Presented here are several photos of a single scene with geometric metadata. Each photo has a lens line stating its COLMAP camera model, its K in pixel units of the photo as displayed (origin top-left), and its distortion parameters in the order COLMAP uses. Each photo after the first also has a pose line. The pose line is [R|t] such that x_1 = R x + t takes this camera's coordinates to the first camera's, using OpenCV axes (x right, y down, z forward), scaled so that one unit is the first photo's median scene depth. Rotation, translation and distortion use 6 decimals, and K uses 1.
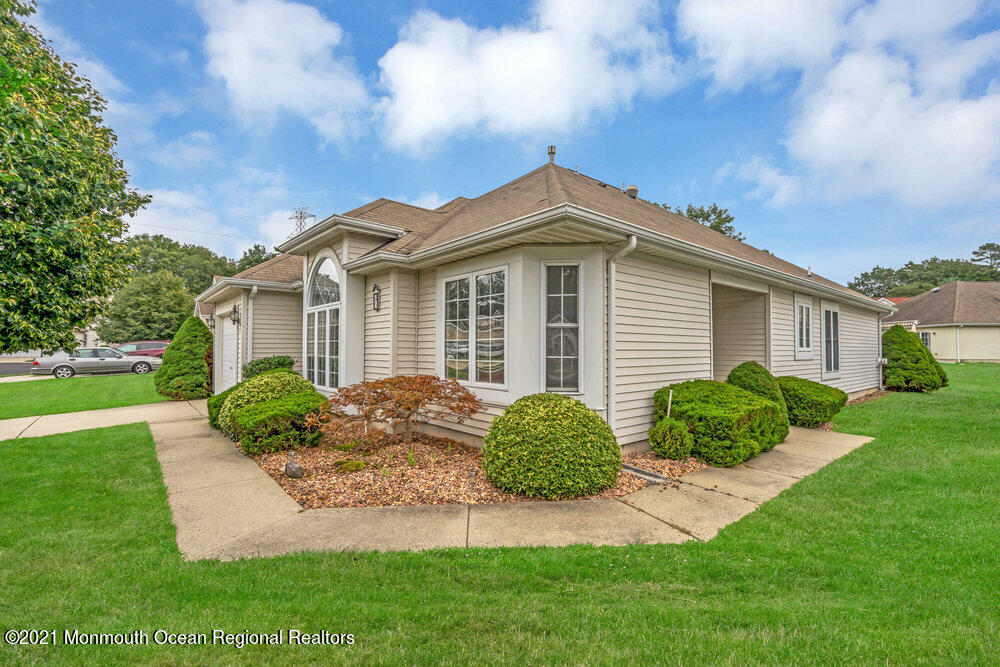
lens RADIAL K [[453.0, 0, 505.3], [0, 453.0, 332.2], [0, 0, 1]] dist [-0.001947, 0.000526]
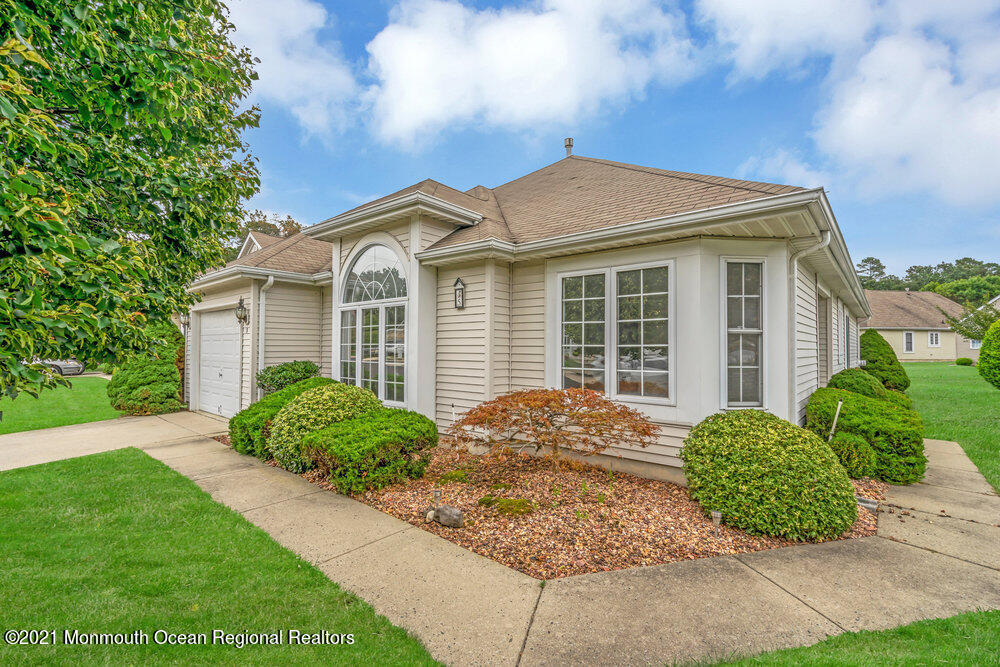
lens RADIAL K [[453.0, 0, 507.2], [0, 453.0, 331.8], [0, 0, 1]] dist [-0.001947, 0.000526]
pose [[0.986939, 0.008055, 0.160894, -0.387653], [-0.008320, 0.999965, 0.000969, -0.008584], [-0.160881, -0.002295, 0.986971, 0.176562]]
